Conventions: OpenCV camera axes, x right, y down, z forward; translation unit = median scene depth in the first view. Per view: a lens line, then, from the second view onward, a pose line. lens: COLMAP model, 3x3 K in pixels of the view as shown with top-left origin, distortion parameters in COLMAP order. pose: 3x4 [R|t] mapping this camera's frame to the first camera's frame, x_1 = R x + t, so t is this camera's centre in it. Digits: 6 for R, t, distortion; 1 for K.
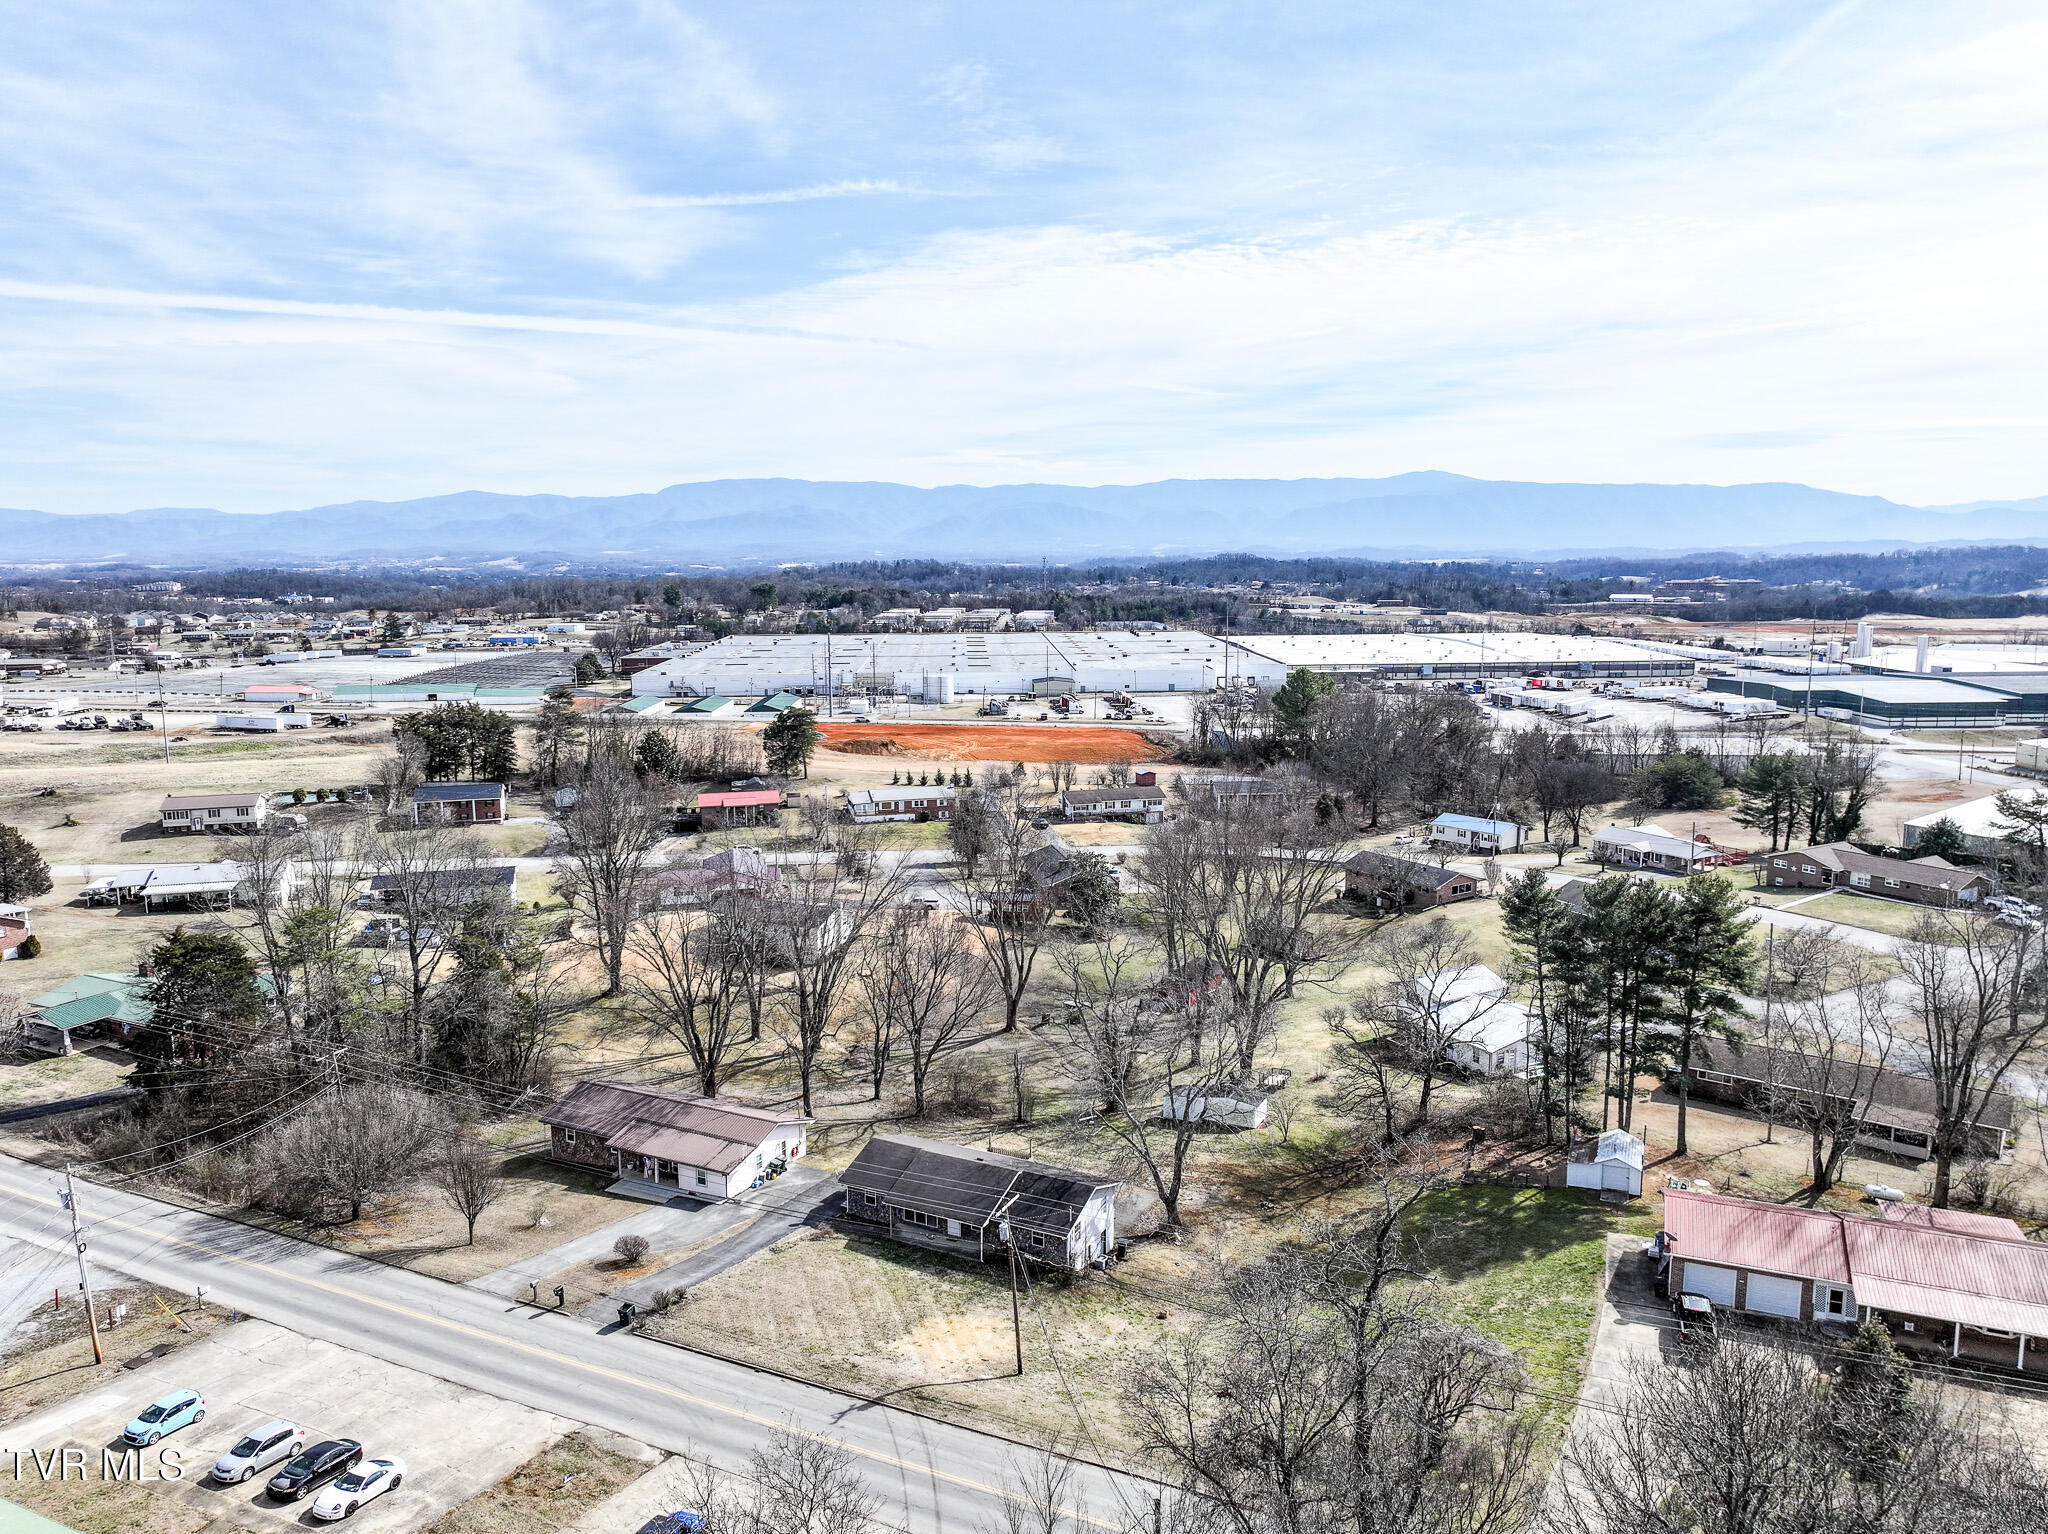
lens RADIAL K [[1454.7, 0, 1003.0], [0, 1454.7, 729.6], [0, 0, 1]] dist [0.003105, 0.018277]
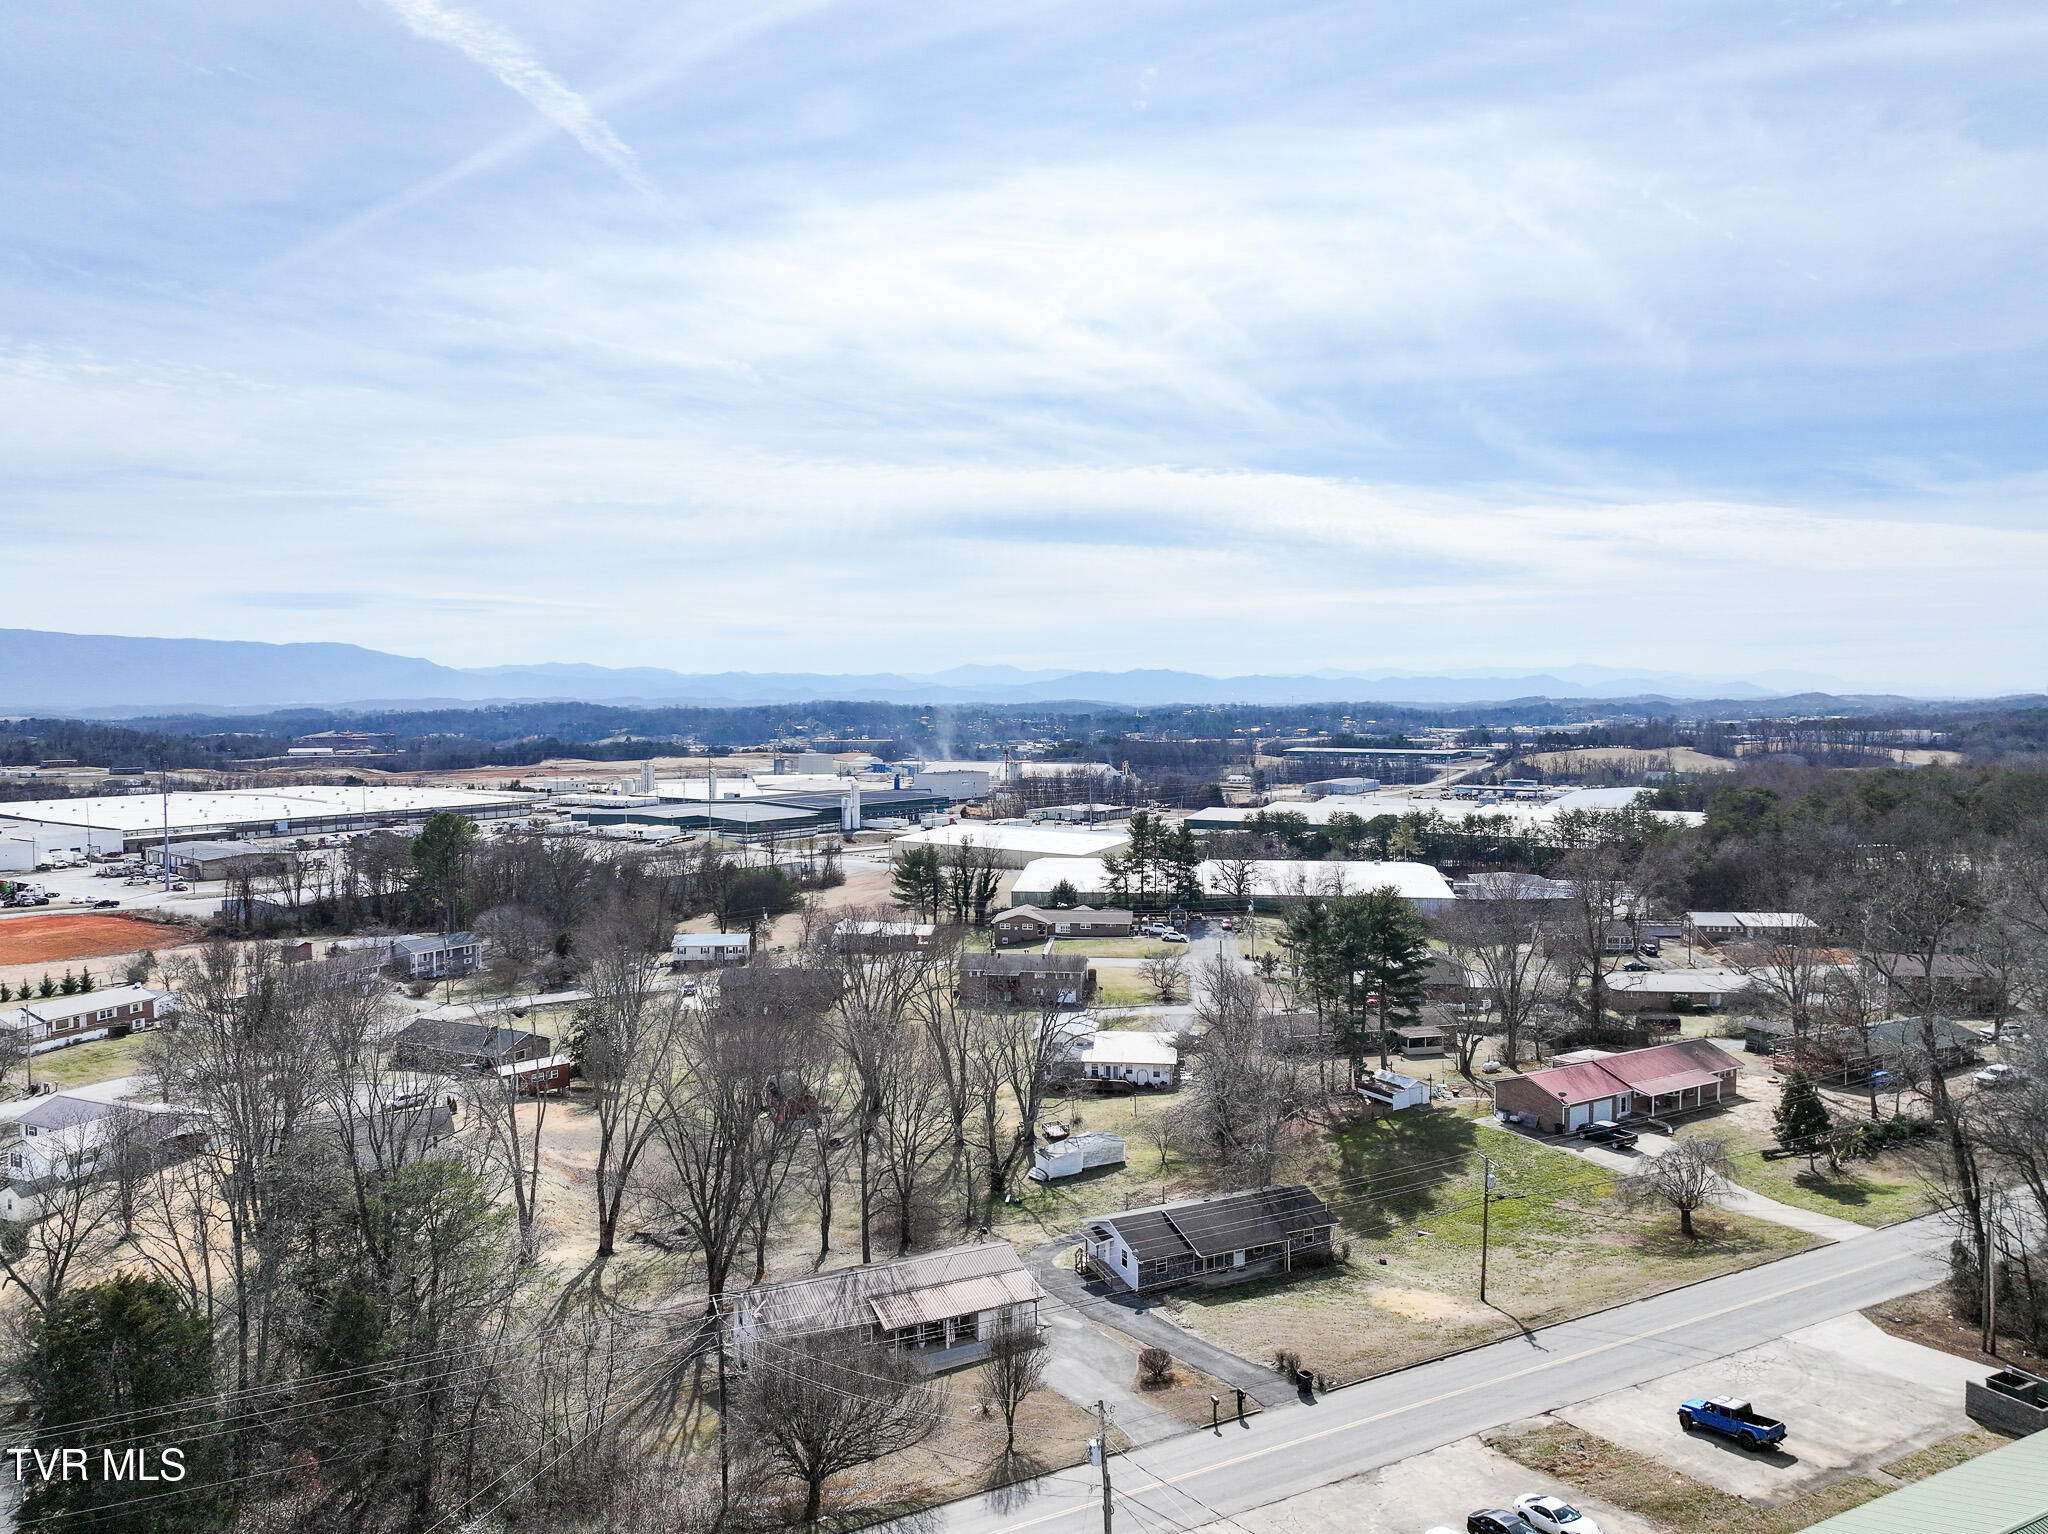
lens RADIAL K [[1454.7, 0, 1031.1], [0, 1454.7, 757.0], [0, 0, 1]] dist [0.003105, 0.018277]
pose [[0.595644, -0.029627, 0.802702, -0.368349], [0.100651, 0.994196, -0.037993, -0.004312], [-0.796918, 0.103423, 0.595168, 0.156356]]
